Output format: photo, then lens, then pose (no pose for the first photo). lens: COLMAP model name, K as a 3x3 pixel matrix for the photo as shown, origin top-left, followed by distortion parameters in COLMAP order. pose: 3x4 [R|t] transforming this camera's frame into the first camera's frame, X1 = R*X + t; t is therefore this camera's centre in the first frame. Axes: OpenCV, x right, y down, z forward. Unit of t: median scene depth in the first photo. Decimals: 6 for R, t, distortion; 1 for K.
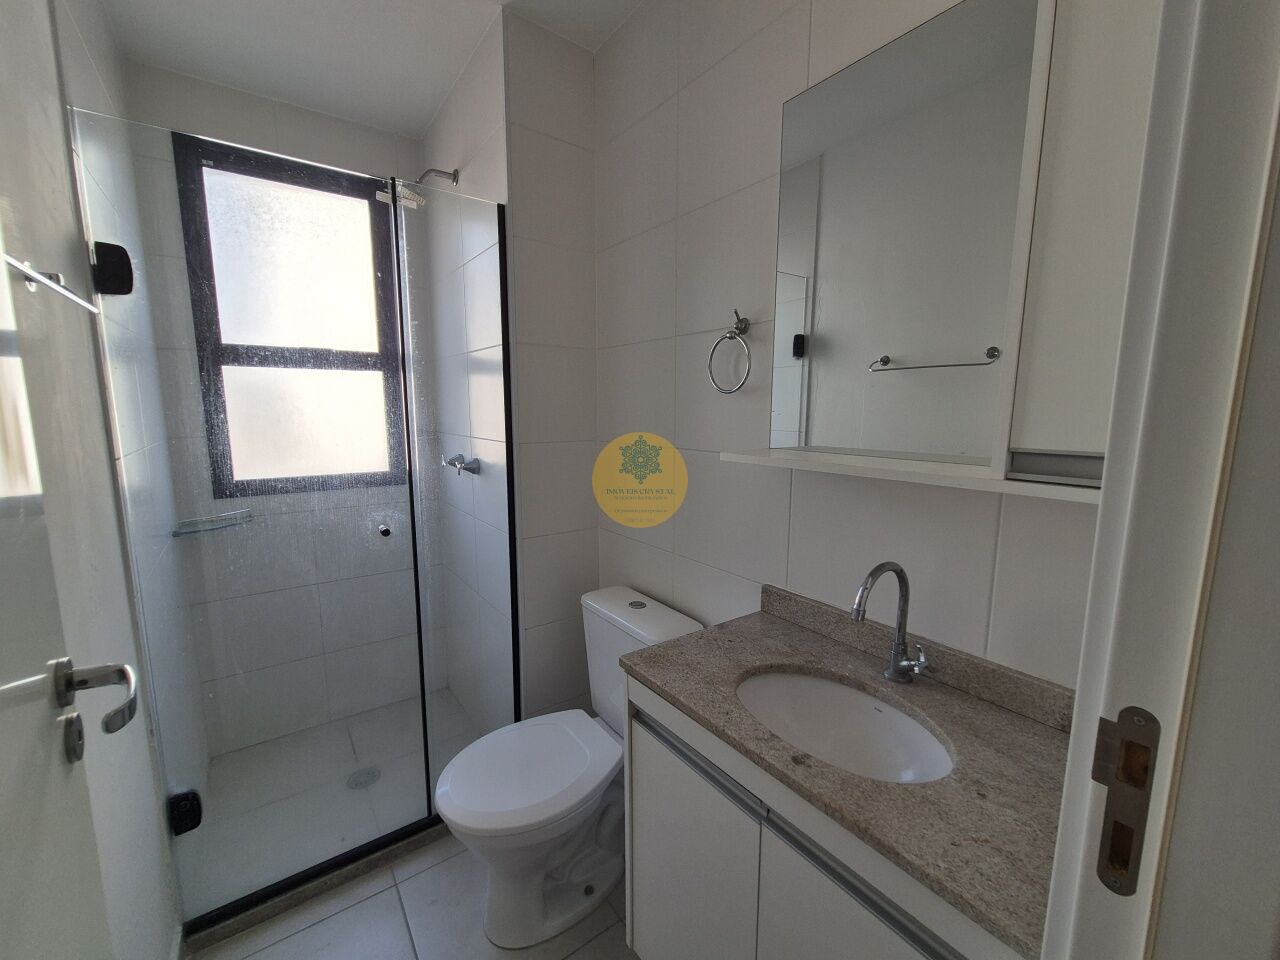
lens RADIAL K [[524.3, 0, 644.3], [0, 524.3, 479.2], [0, 0, 1]] dist [-0.003261, 0.002337]
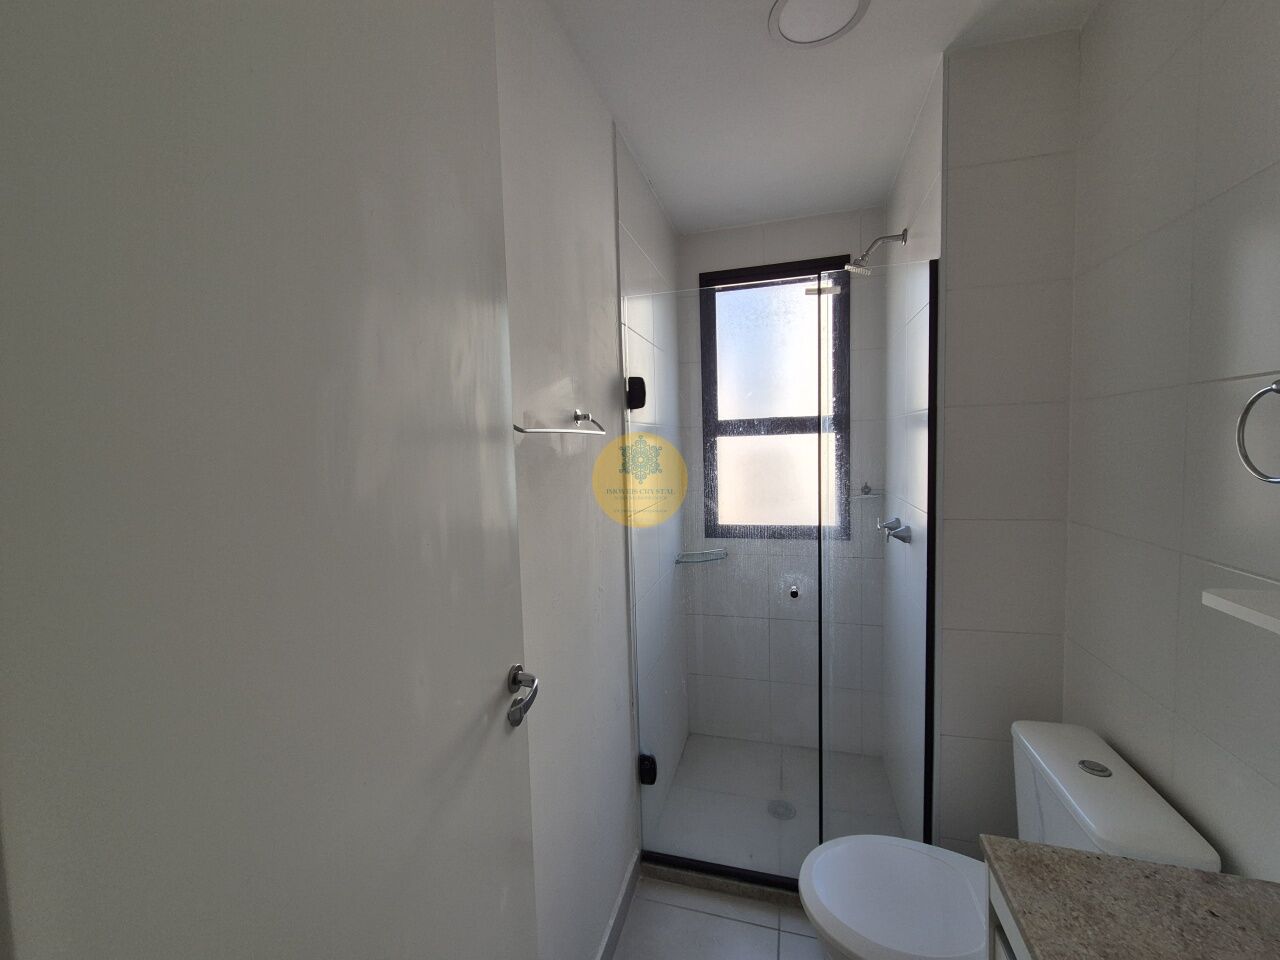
lens RADIAL K [[524.3, 0, 646.1], [0, 524.3, 483.2], [0, 0, 1]] dist [-0.003261, 0.002337]
pose [[0.619126, 0.035740, -0.784478, 0.135877], [-0.081747, 0.996470, -0.019118, -0.069824], [0.781025, 0.075965, 0.619862, 0.061680]]
